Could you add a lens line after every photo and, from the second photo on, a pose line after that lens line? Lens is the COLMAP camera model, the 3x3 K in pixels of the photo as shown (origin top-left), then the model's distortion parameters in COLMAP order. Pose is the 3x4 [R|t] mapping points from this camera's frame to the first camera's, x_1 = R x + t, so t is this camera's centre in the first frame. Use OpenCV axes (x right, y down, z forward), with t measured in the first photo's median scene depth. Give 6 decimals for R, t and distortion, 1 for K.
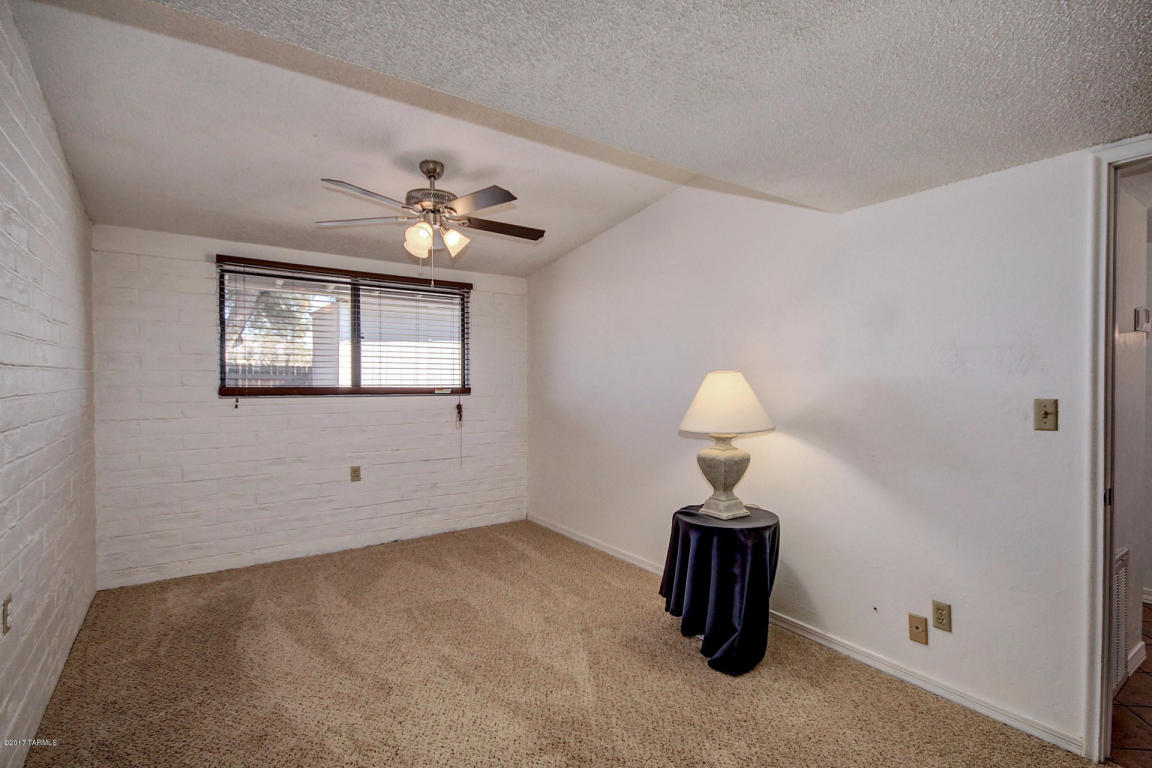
lens RADIAL K [[542.9, 0, 584.0], [0, 542.9, 388.4], [0, 0, 1]] dist [0.015384, -0.005263]
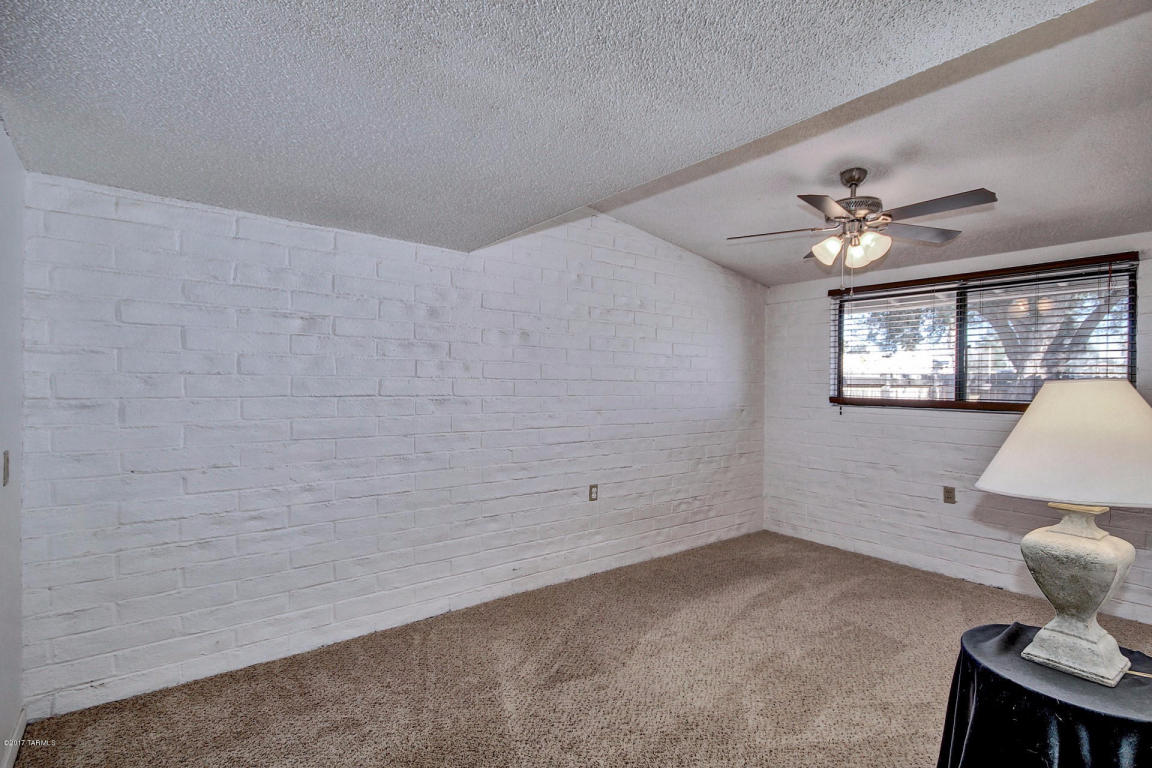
lens RADIAL K [[542.9, 0, 585.1], [0, 542.9, 381.6], [0, 0, 1]] dist [0.015384, -0.005263]
pose [[0.063416, -0.010688, -0.997930, 0.547784], [-0.031260, 0.999431, -0.012691, -0.003673], [0.997497, 0.032000, 0.063045, 0.378859]]
